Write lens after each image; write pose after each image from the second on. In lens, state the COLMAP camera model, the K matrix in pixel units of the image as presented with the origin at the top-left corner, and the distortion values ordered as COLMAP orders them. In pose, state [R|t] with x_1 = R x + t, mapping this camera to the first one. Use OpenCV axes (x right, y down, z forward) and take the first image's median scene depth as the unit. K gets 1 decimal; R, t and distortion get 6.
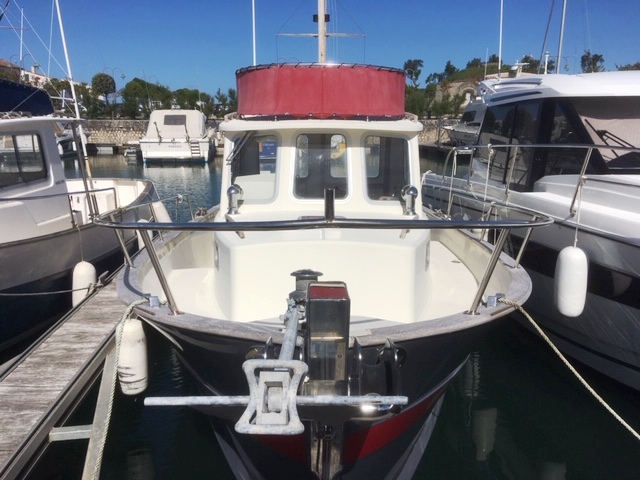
lens RADIAL K [[557.6, 0, 314.6], [0, 557.6, 242.7], [0, 0, 1]] dist [0.125831, -0.118058]
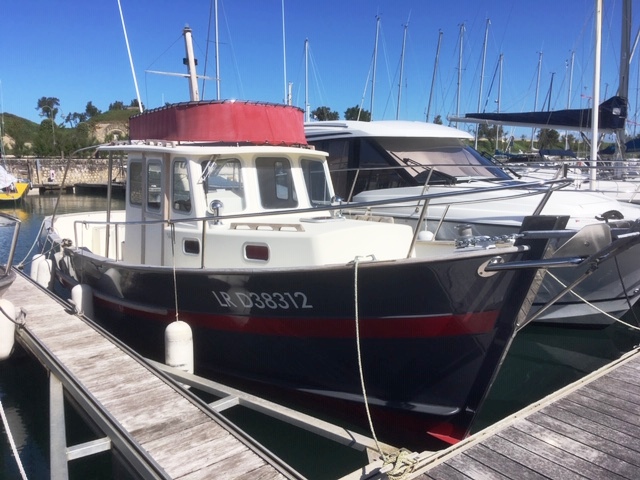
lens RADIAL K [[557.6, 0, 323.9], [0, 557.6, 241.1], [0, 0, 1]] dist [0.125831, -0.118058]
pose [[0.804337, -0.085320, 0.588016, -0.529957], [0.129529, 0.991013, -0.033387, 0.039660], [-0.579883, 0.103020, 0.808160, -0.048796]]
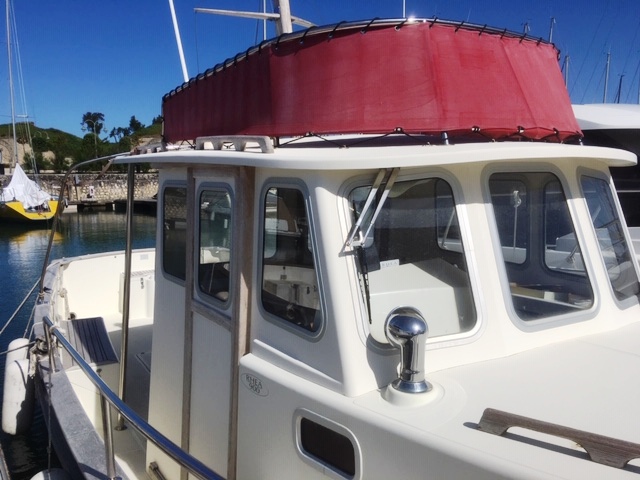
lens RADIAL K [[557.6, 0, 316.3], [0, 557.6, 238.5], [0, 0, 1]] dist [0.125831, -0.118058]
pose [[0.848241, -0.069167, 0.525075, -0.315597], [0.123114, 0.990028, -0.068471, -0.105697], [-0.515103, 0.122724, 0.848297, 0.569857]]
